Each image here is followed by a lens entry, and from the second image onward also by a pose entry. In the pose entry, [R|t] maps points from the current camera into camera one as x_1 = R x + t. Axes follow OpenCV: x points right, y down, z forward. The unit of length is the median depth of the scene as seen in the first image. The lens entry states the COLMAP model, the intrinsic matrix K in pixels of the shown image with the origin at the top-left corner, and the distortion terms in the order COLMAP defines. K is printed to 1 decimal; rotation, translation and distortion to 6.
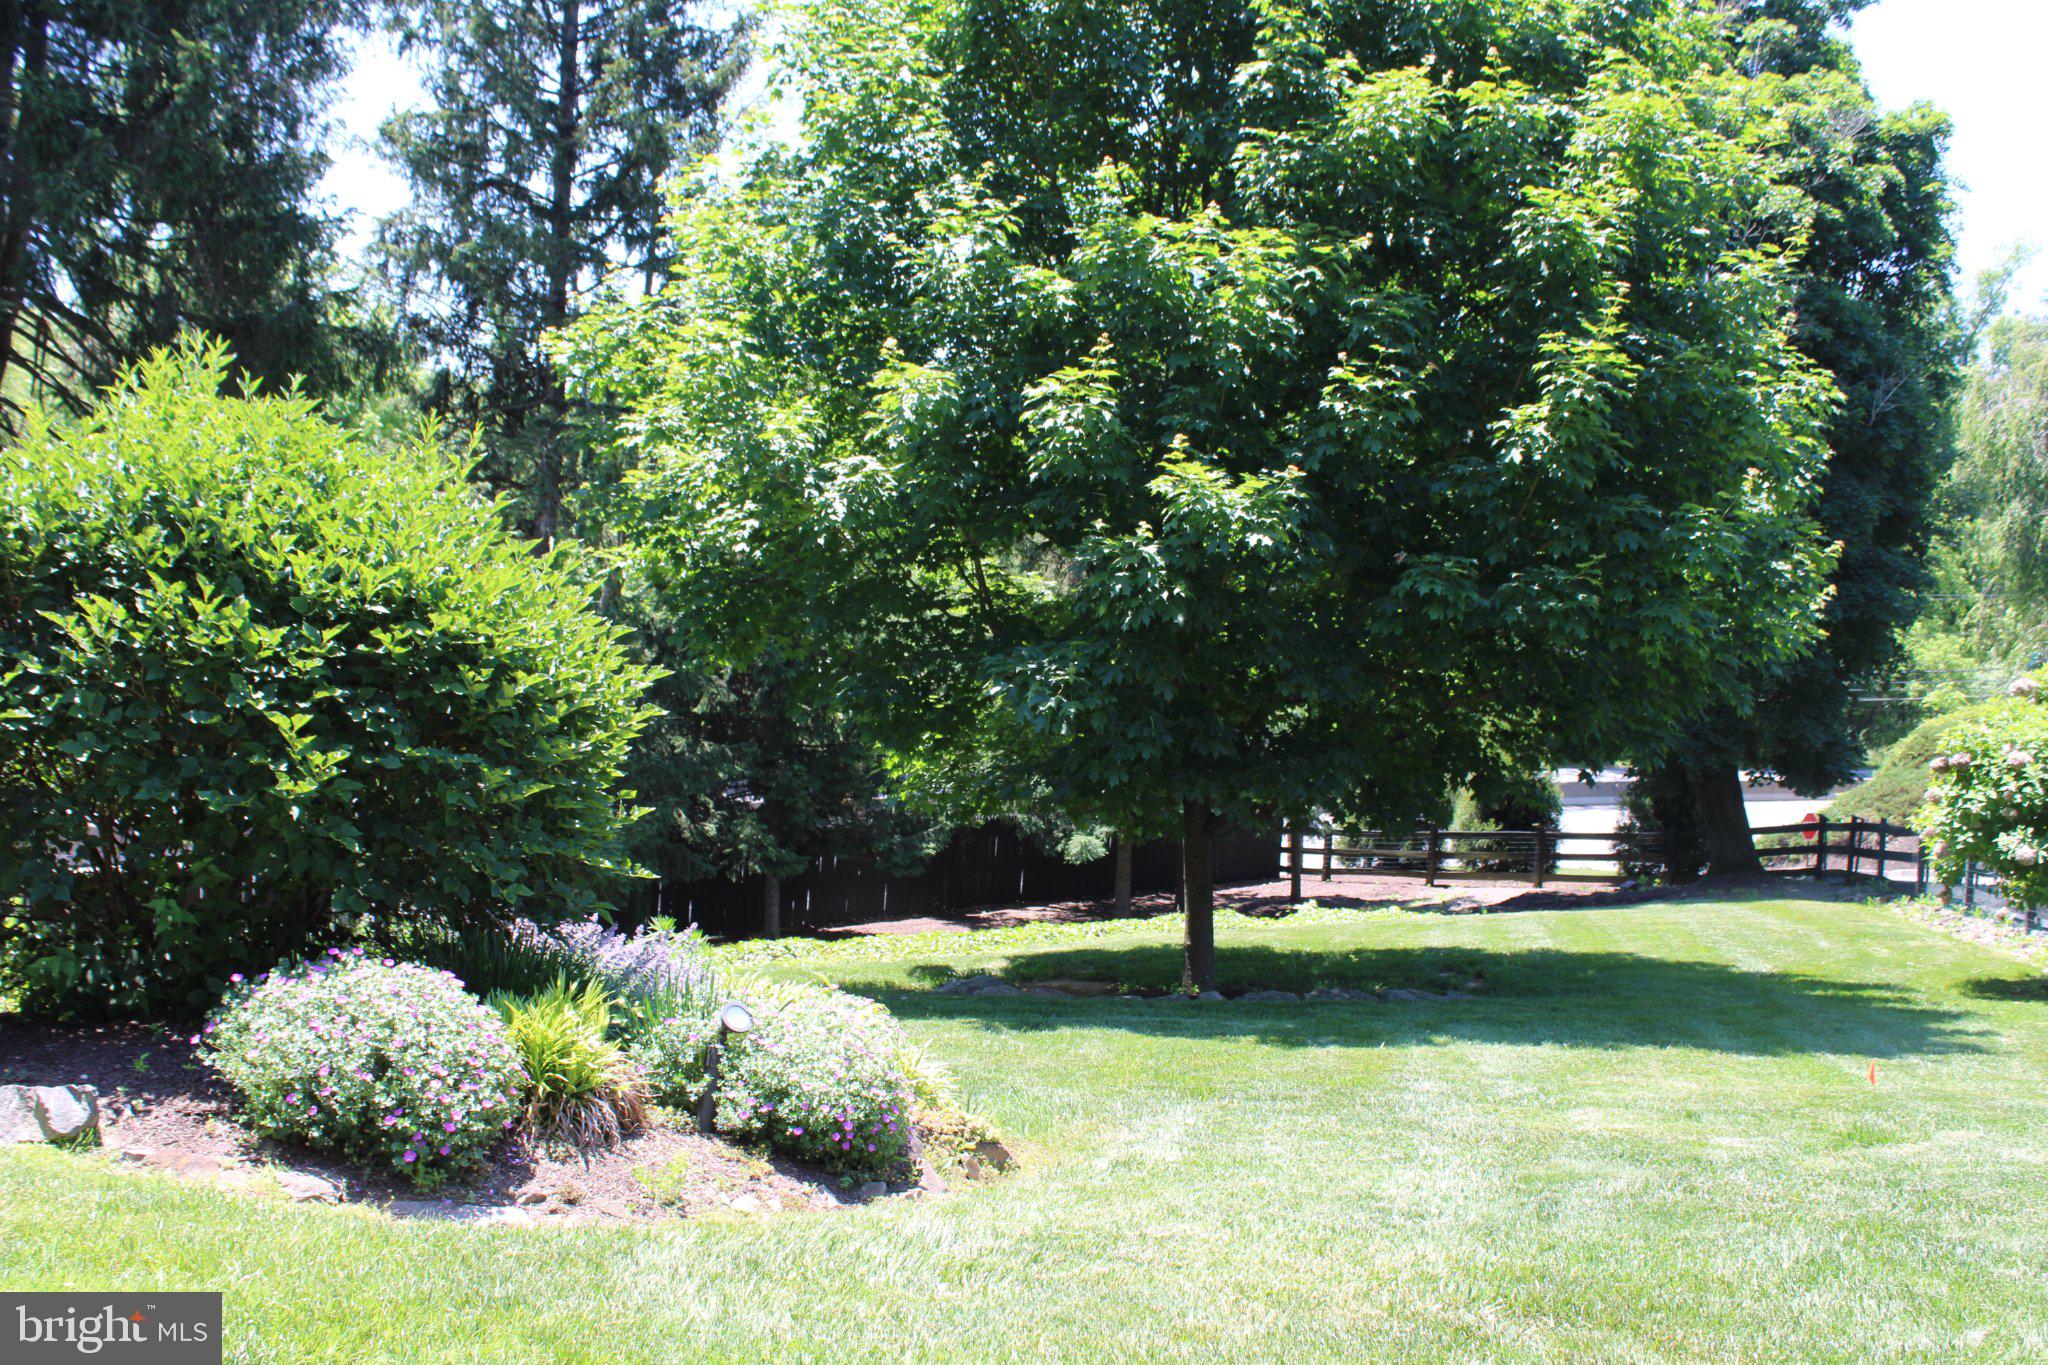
lens RADIAL K [[2712.9, 0, 1024.1], [0, 2712.9, 551.6], [0, 0, 1]] dist [-0.008610, -0.102858]
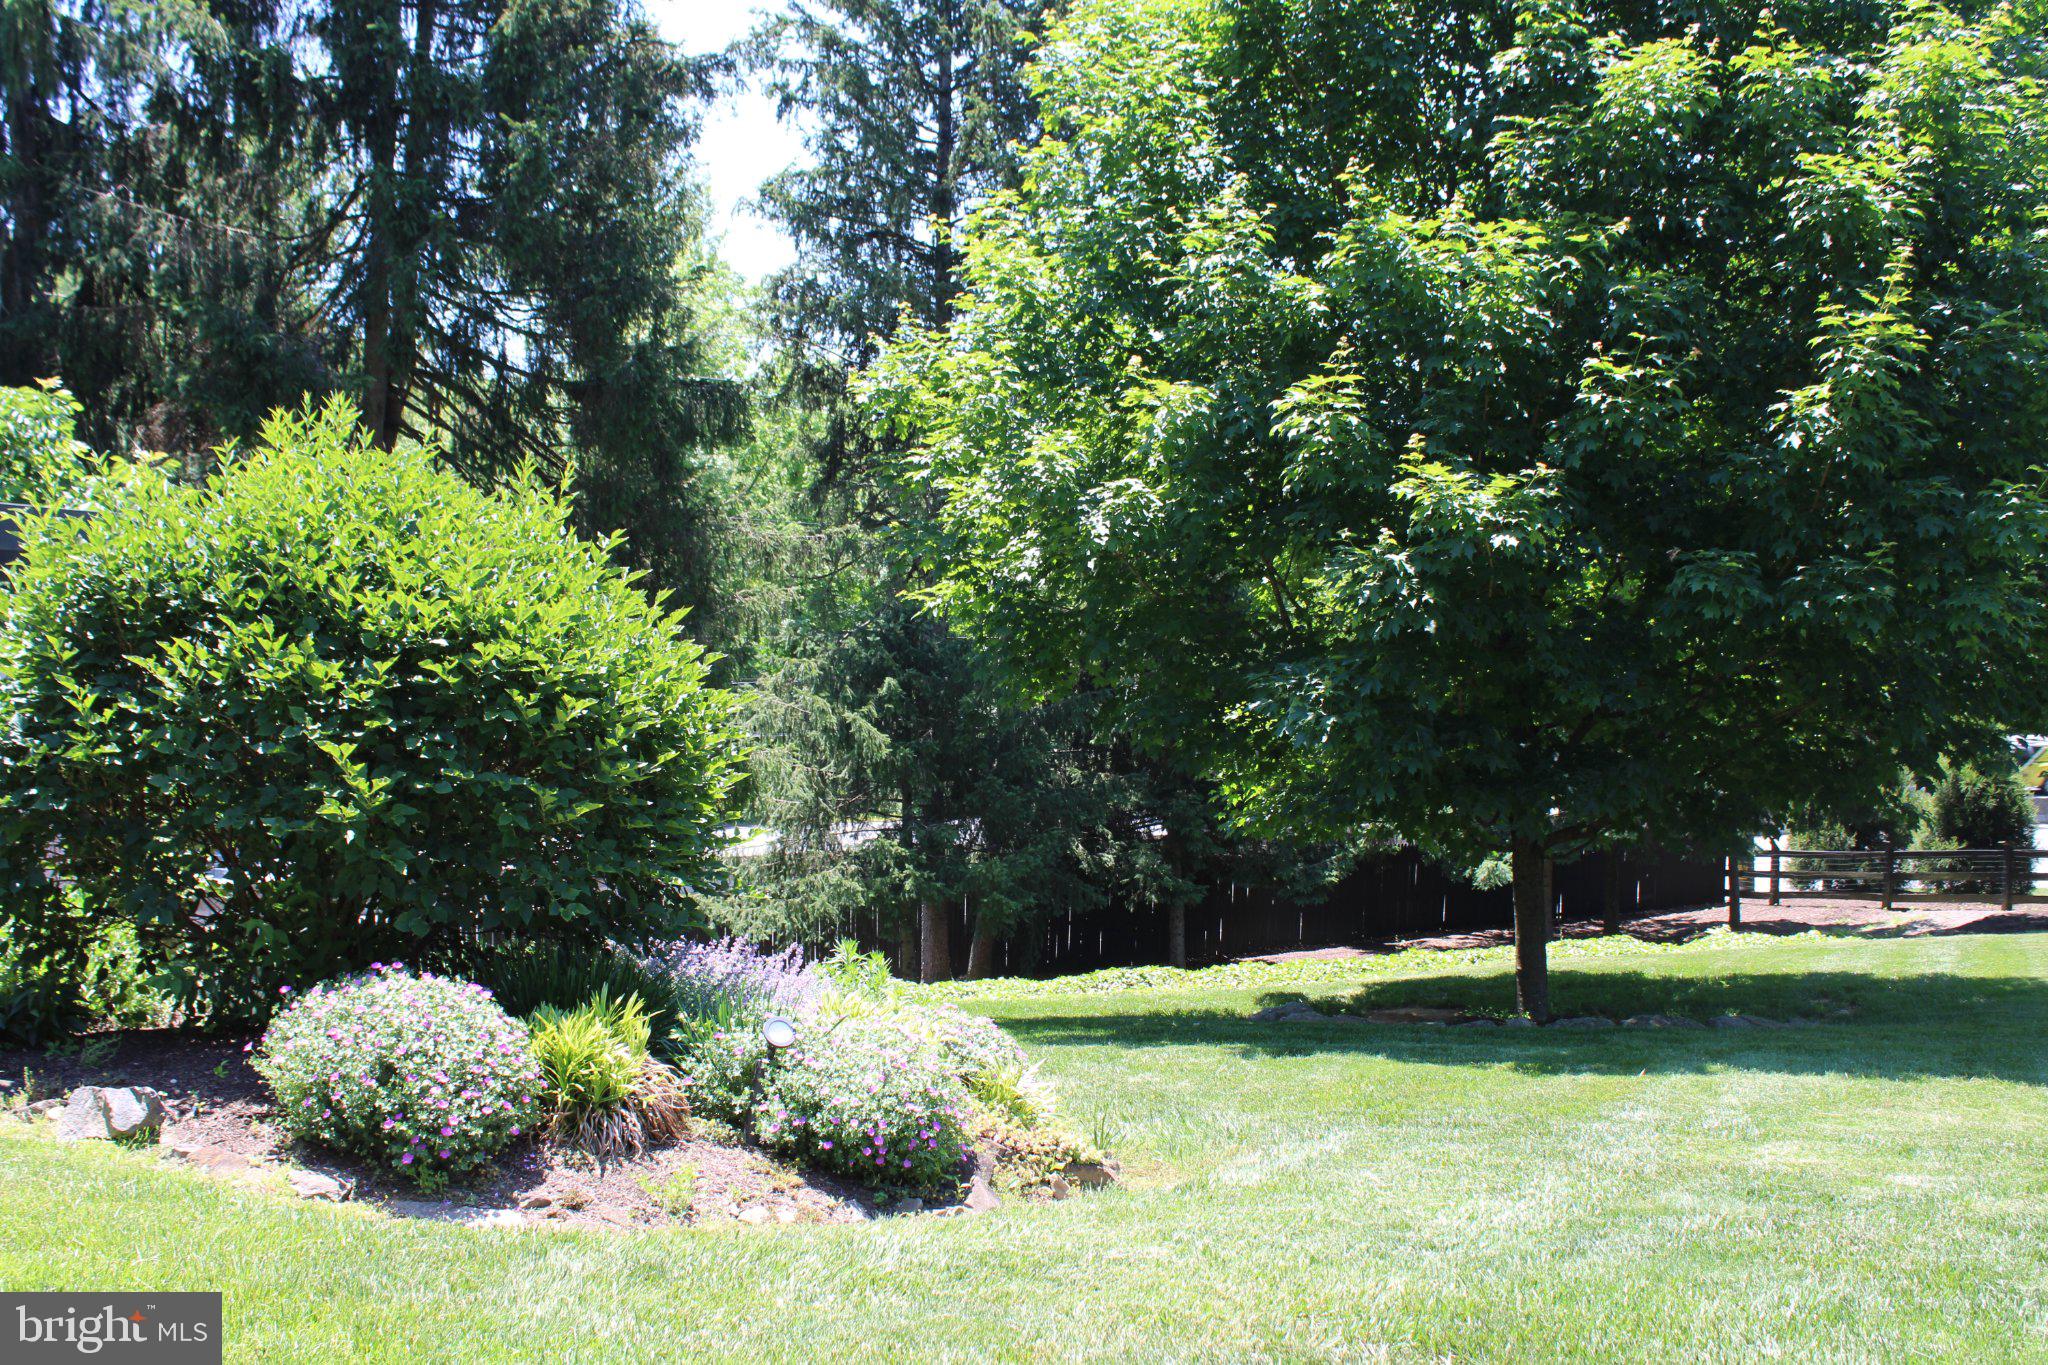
lens RADIAL K [[2732.0, 0, 1024.1], [0, 2732.0, 500.3], [0, 0, 1]] dist [-0.111369, 0.550805]
pose [[0.962443, -0.050297, -0.266784, 0.174377], [0.041158, 0.998362, -0.039738, 0.011610], [0.268346, 0.027266, 0.962937, 0.026685]]
